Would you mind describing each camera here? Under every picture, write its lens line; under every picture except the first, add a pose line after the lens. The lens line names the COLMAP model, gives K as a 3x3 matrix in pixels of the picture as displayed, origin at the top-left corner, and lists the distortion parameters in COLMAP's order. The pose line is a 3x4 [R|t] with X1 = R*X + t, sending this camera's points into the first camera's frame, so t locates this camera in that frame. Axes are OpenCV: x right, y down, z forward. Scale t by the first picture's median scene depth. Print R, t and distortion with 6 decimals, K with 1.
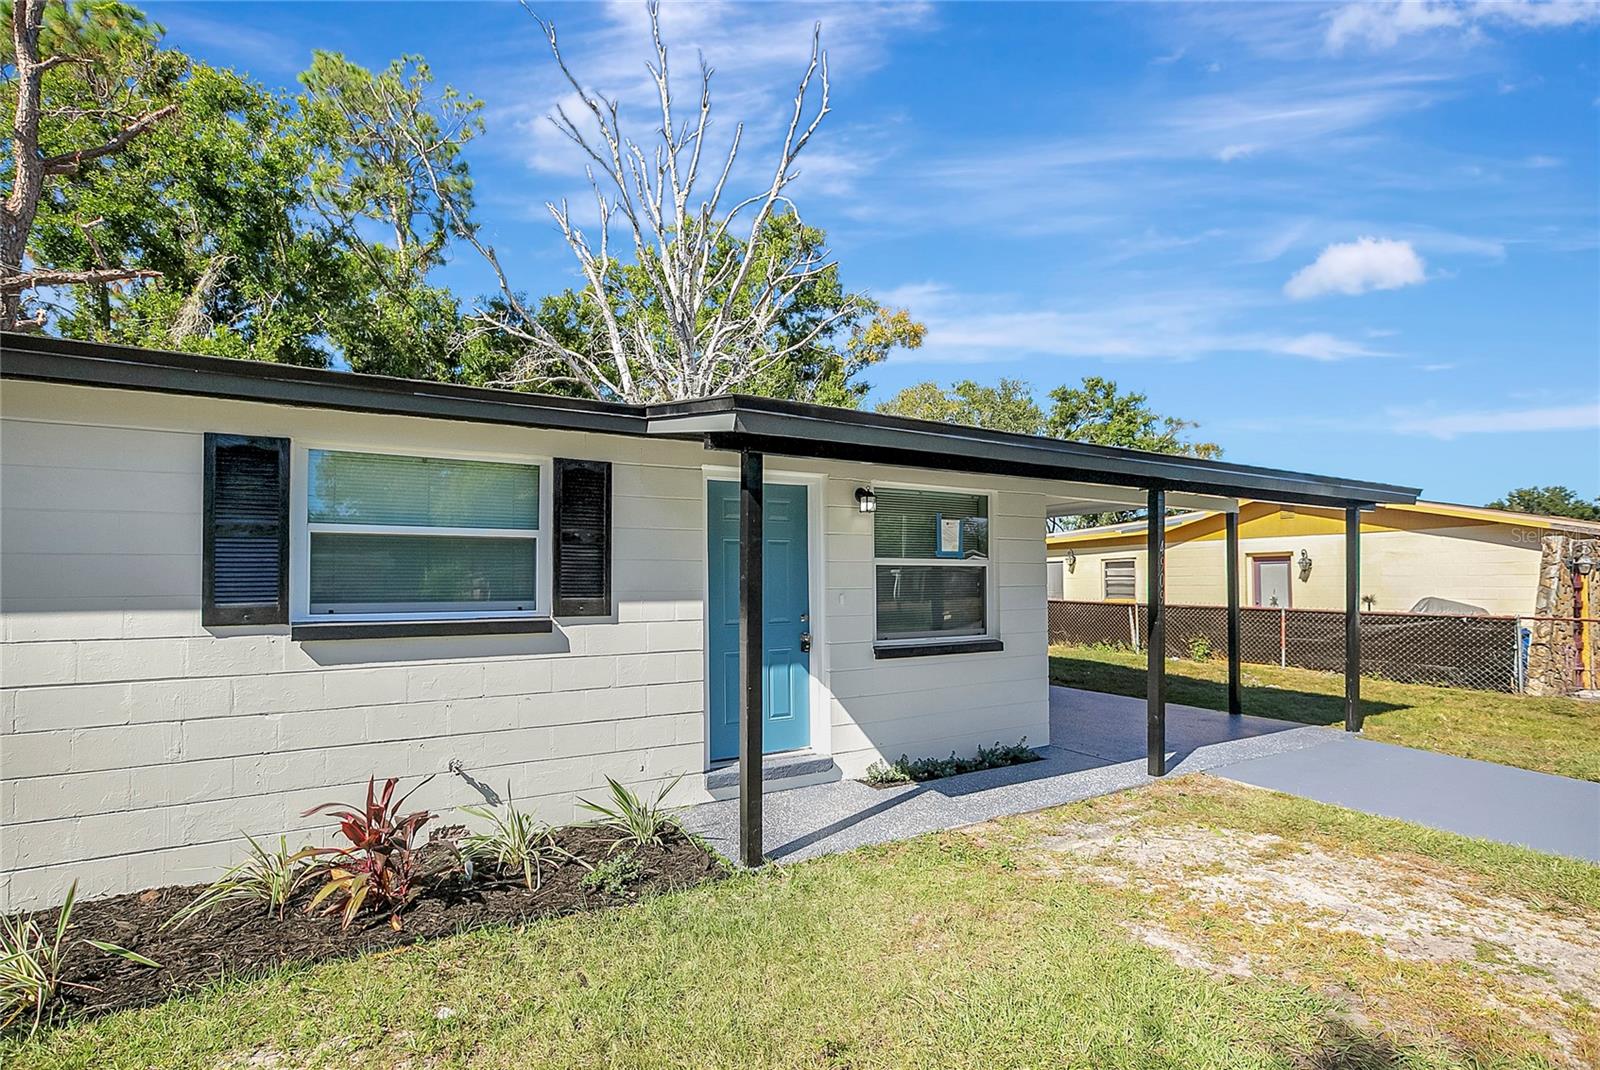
lens RADIAL K [[772.2, 0, 795.8], [0, 772.2, 554.4], [0, 0, 1]] dist [-0.004696, 0.000382]
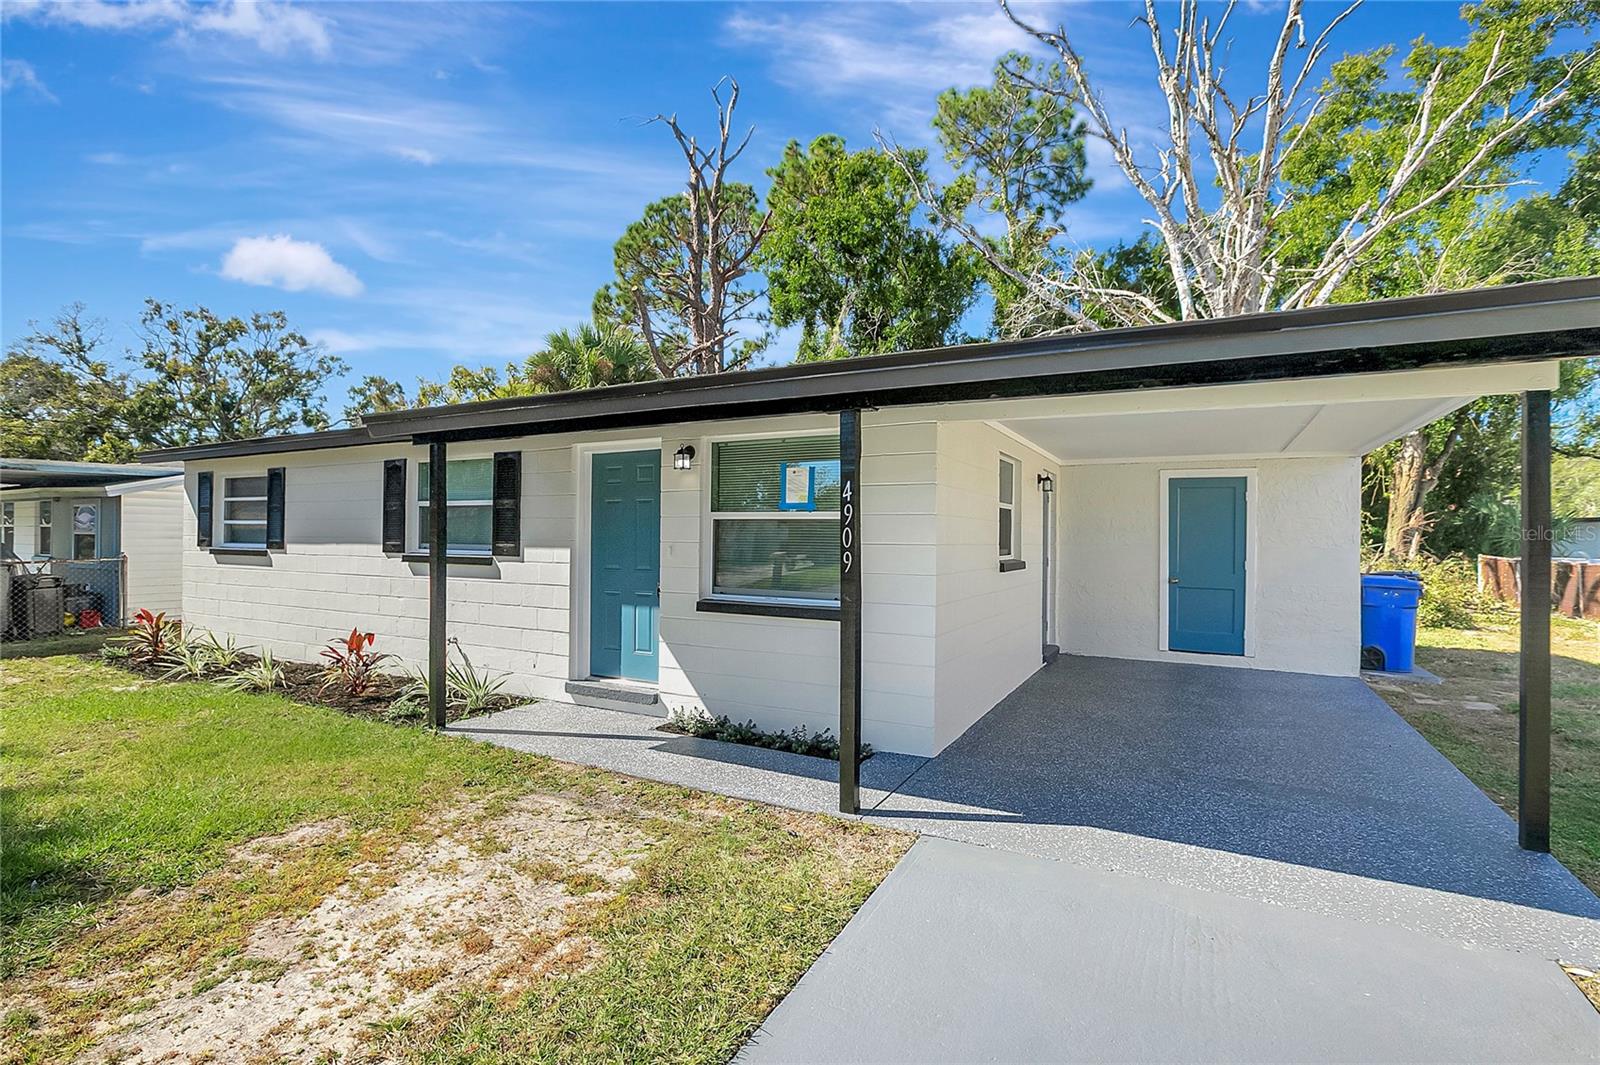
lens RADIAL K [[762.8, 0, 776.2], [0, 762.8, 524.4], [0, 0, 1]] dist [-0.016002, -0.000136]
pose [[0.501909, -0.001420, -0.864919, 1.031646], [0.021085, 0.999722, 0.010594, 0.011627], [0.864663, -0.023554, 0.501799, 0.583406]]
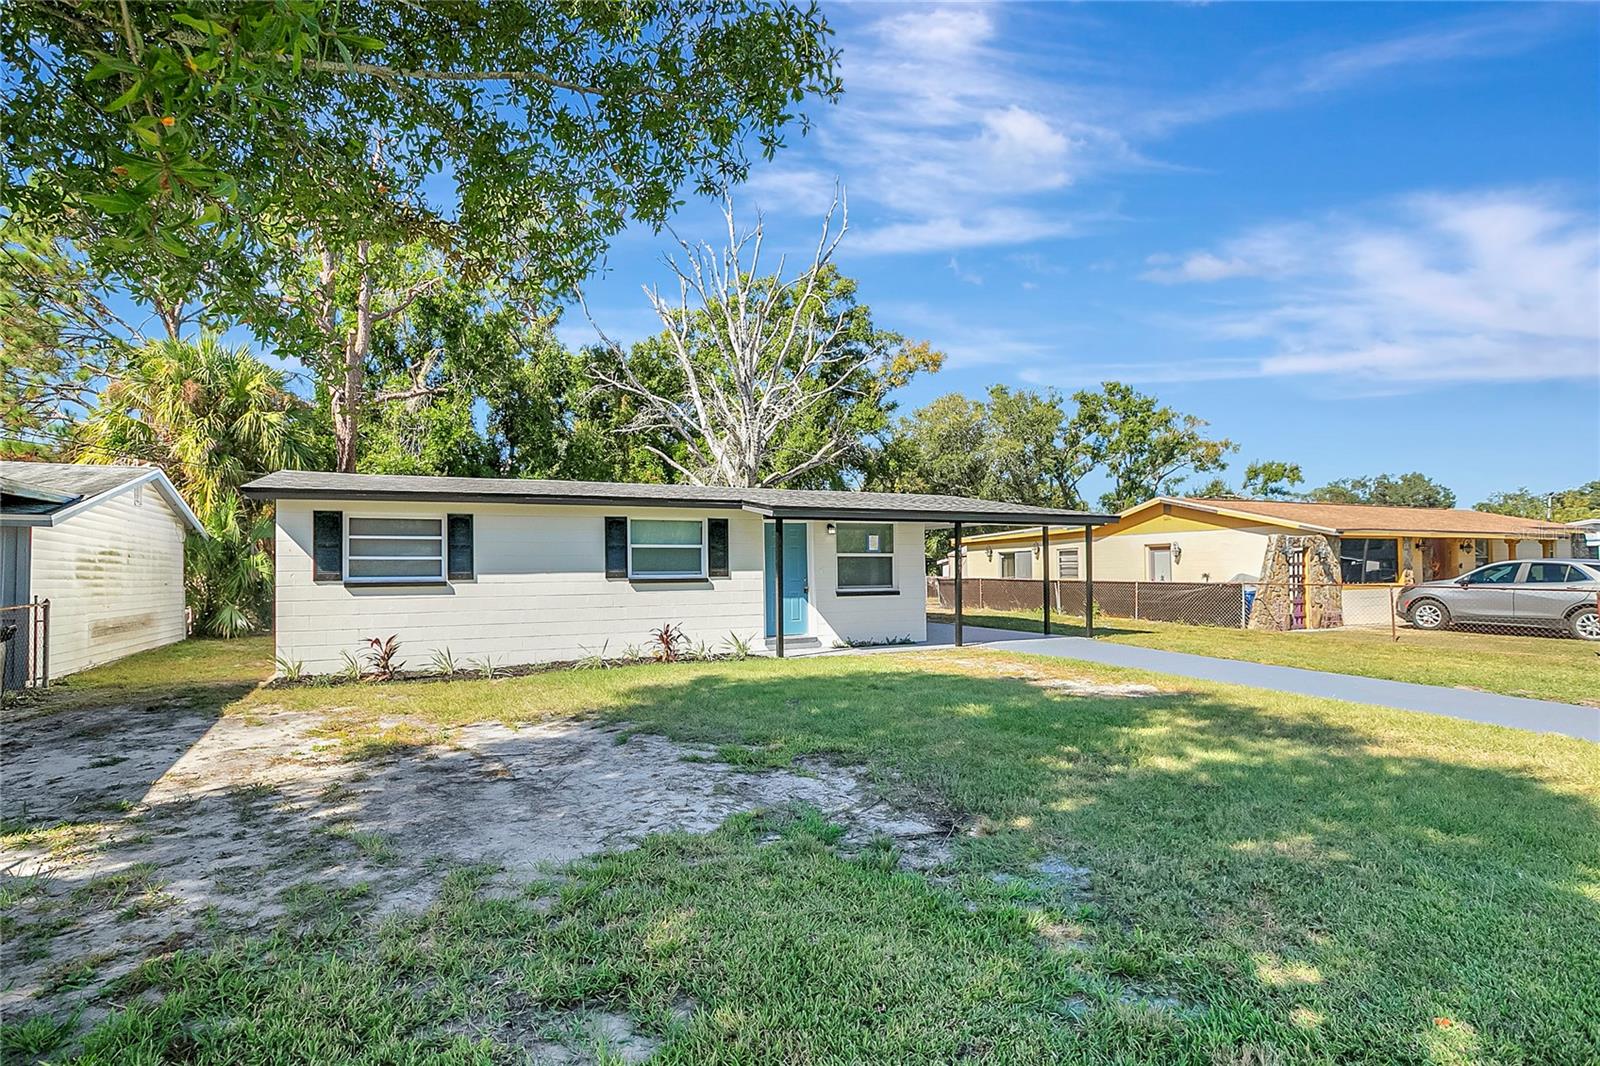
lens RADIAL K [[835.4, 0, 768.7], [0, 835.4, 557.7], [0, 0, 1]] dist [-0.005086, 0.001755]
pose [[0.994058, -0.008260, -0.108541, 0.175141], [0.010192, 0.999799, 0.017250, -0.027861], [0.108377, -0.018254, 0.993942, -1.536439]]
